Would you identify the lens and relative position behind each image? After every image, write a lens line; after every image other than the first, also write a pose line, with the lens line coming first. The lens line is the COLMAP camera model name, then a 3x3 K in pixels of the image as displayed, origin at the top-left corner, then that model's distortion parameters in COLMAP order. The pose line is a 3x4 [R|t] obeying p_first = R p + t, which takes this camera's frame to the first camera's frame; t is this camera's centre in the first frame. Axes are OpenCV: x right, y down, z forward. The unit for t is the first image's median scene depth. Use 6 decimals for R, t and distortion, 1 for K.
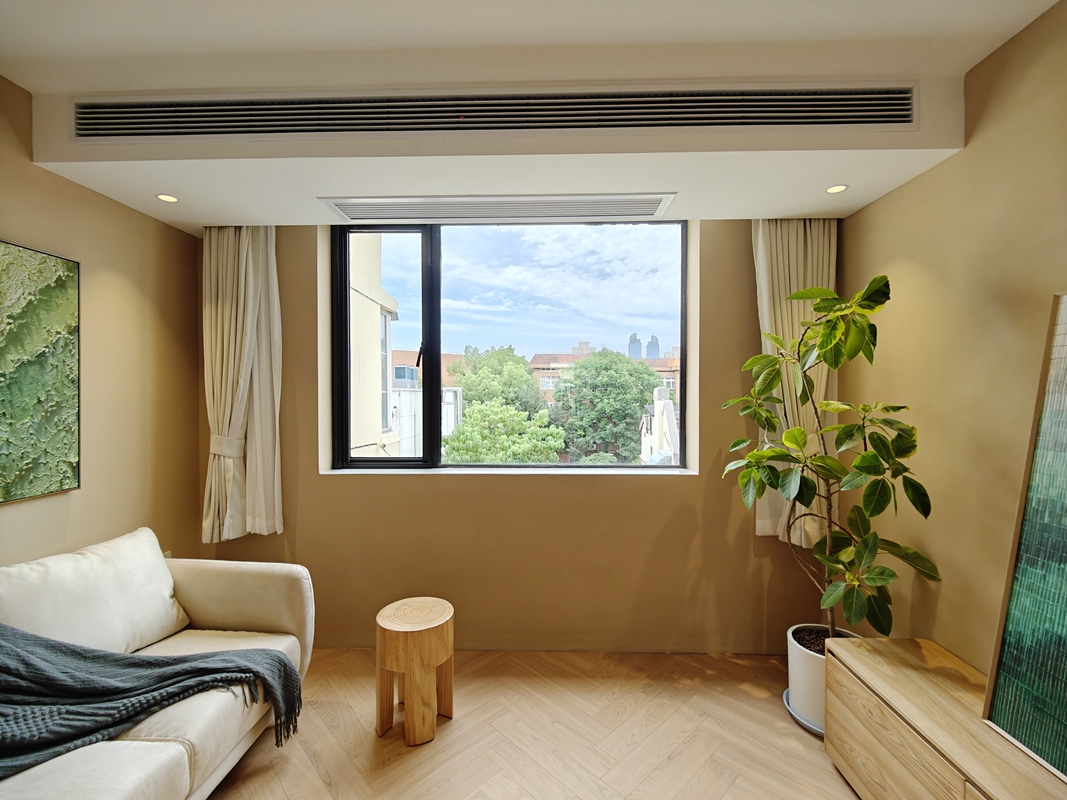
lens RADIAL K [[467.0, 0, 532.9], [0, 467.0, 400.1], [0, 0, 1]] dist [0.000141, -0.000497]
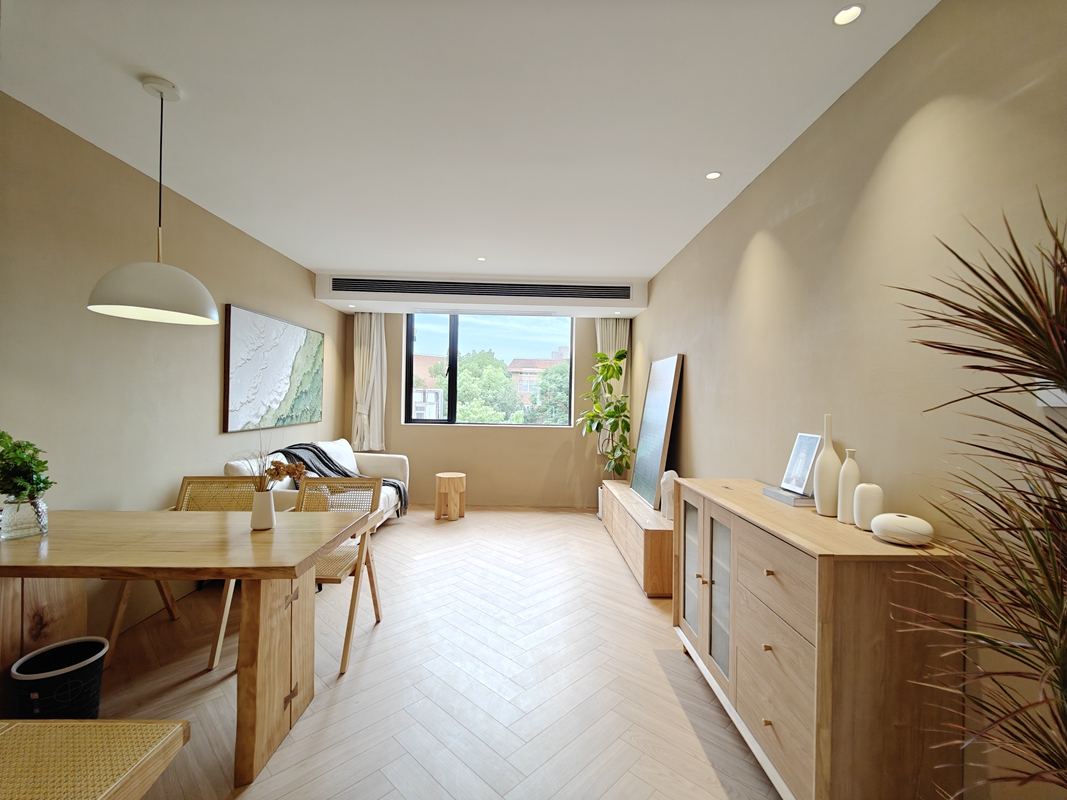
lens RADIAL K [[470.7, 0, 533.5], [0, 470.7, 400.0], [0, 0, 1]] dist [-0.000465, -0.000227]
pose [[0.998723, 0.021163, 0.045885, 0.051466], [-0.020808, 0.999750, -0.008196, 0.045791], [-0.046047, 0.007231, 0.998913, -1.127587]]
